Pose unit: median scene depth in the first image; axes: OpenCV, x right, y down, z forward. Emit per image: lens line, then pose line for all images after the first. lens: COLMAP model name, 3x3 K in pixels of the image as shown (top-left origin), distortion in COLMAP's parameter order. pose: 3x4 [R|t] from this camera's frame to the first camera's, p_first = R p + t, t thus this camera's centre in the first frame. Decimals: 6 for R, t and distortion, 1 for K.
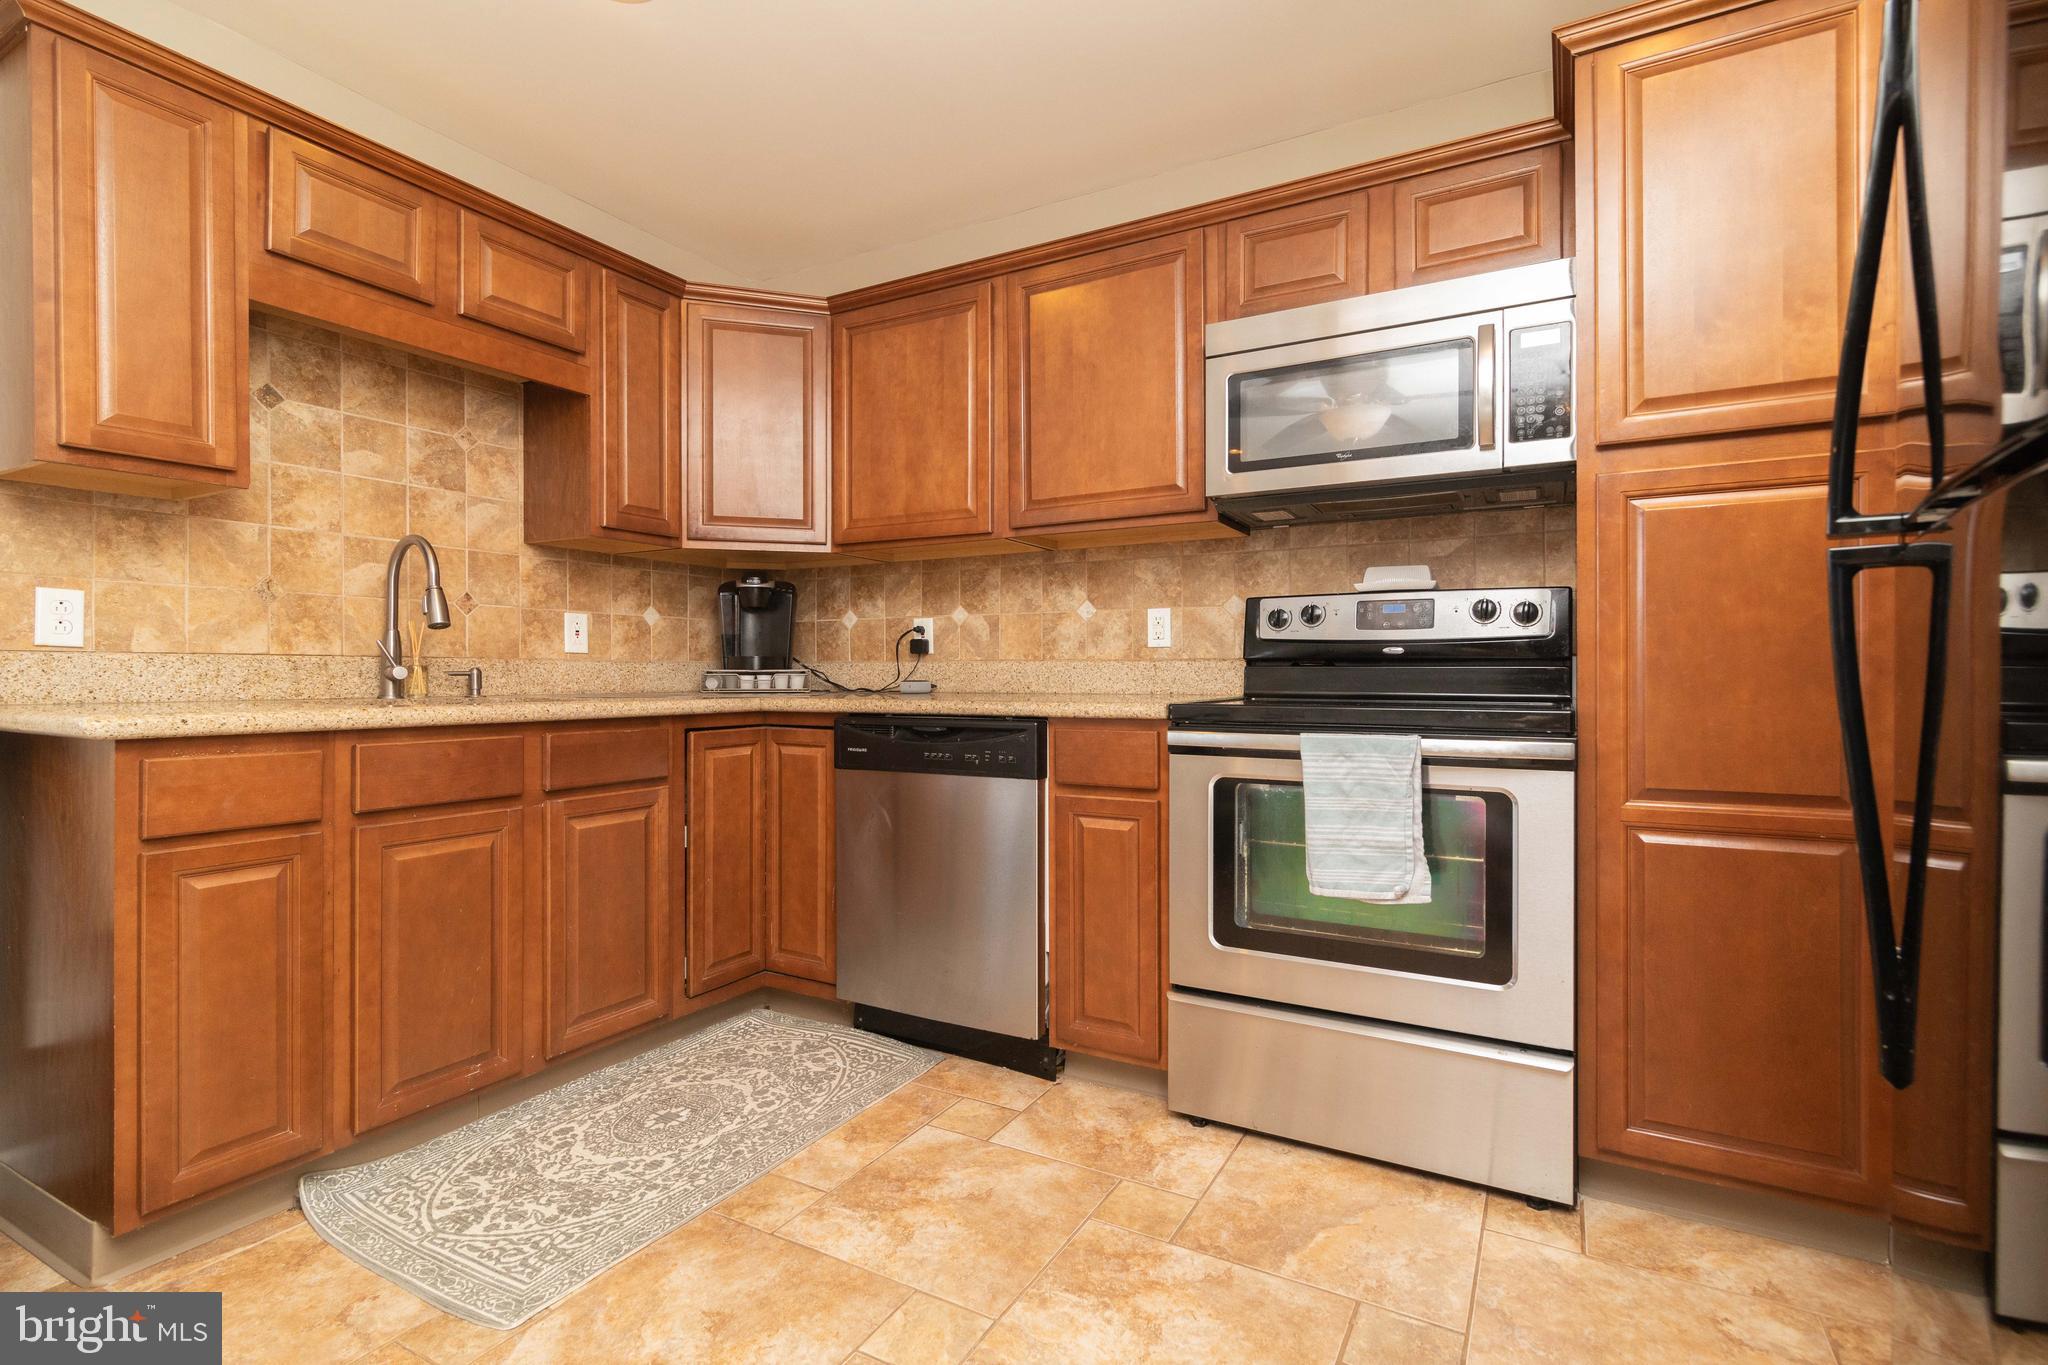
lens RADIAL K [[922.0, 0, 1031.3], [0, 922.0, 678.2], [0, 0, 1]] dist [0.000353, -0.000331]
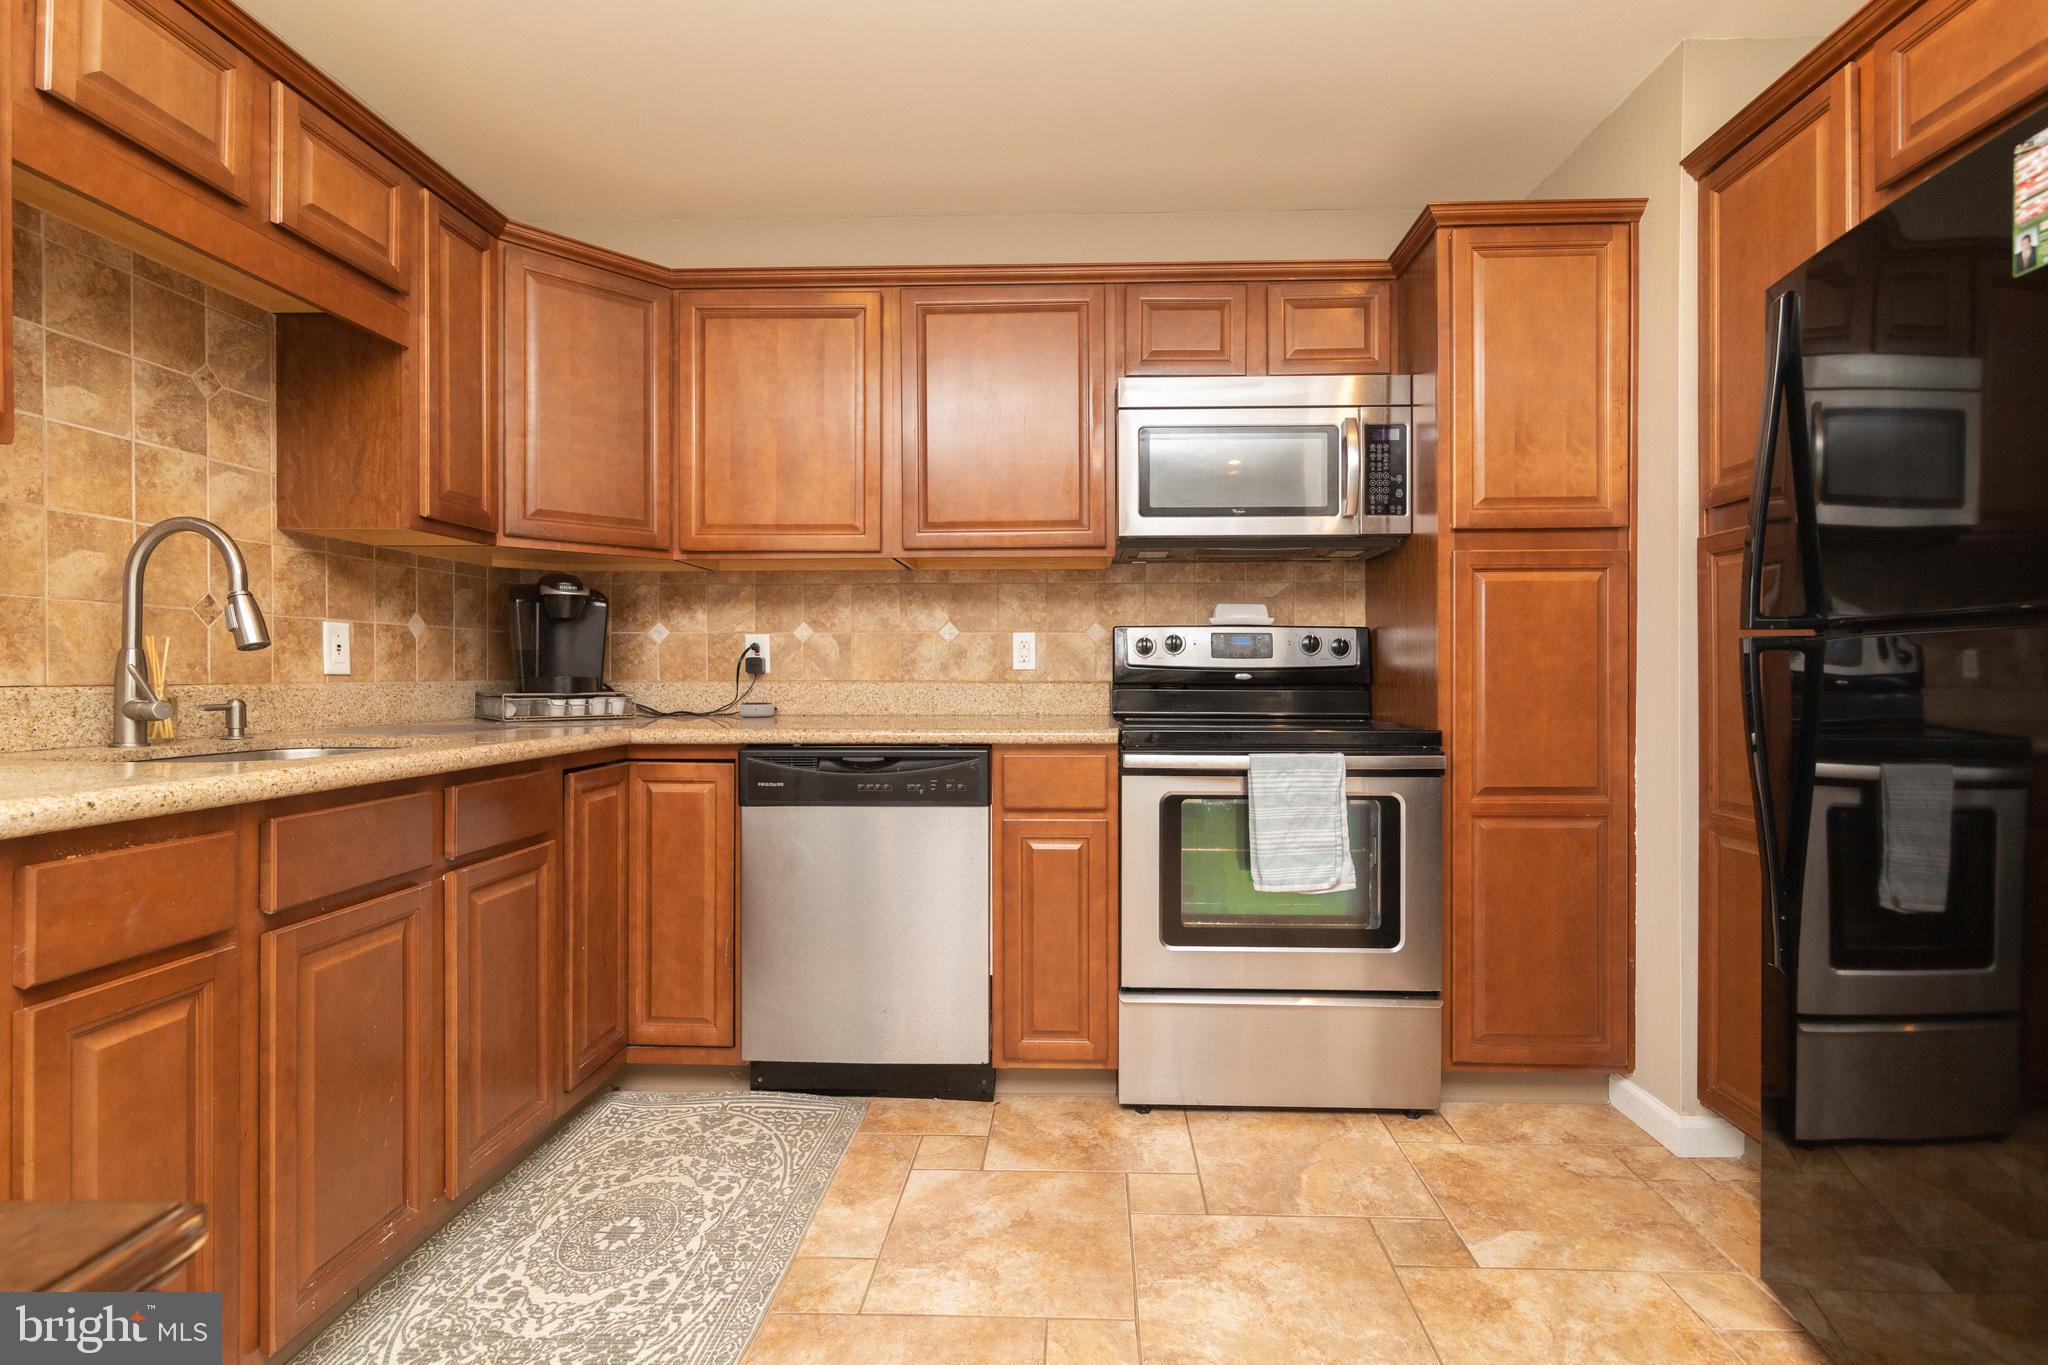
lens RADIAL K [[946.5, 0, 1037.1], [0, 946.5, 679.9], [0, 0, 1]] dist [0.000640, -0.000322]
pose [[0.892849, -0.001110, 0.450354, -0.403489], [0.000088, 0.999997, 0.002290, -0.030258], [-0.450355, -0.002005, 0.892847, 0.047309]]
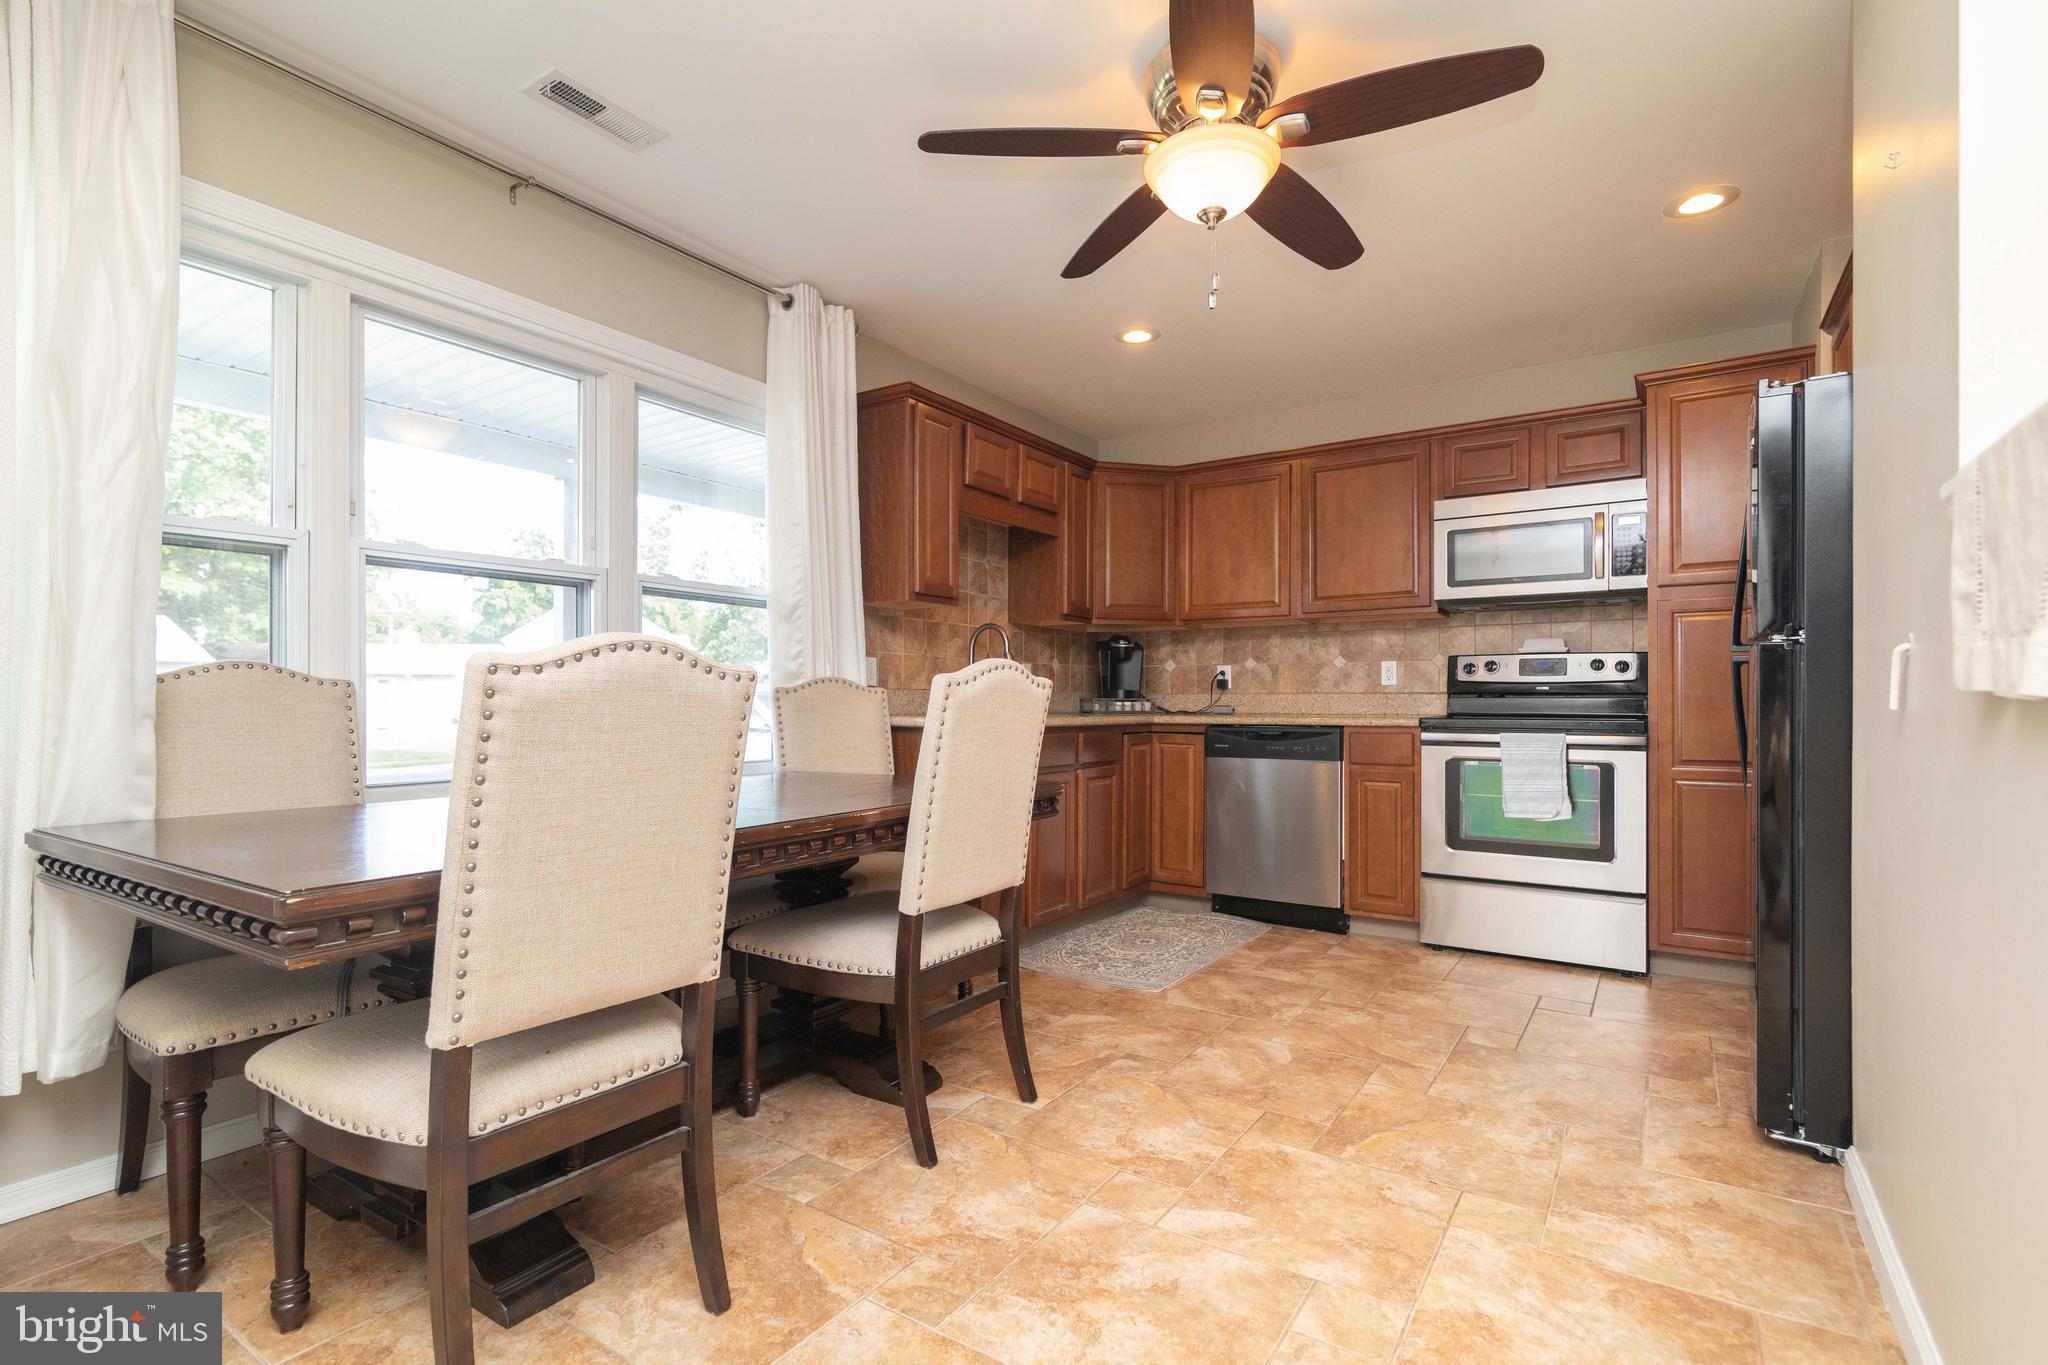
lens RADIAL K [[944.8, 0, 1069.6], [0, 944.8, 700.0], [0, 0, 1]] dist [0.001155, 0.000033]
pose [[0.999138, 0.003131, -0.041403, -0.427561], [-0.003452, 0.999965, -0.007680, 0.008063], [0.041378, 0.007816, 0.999113, -0.818071]]
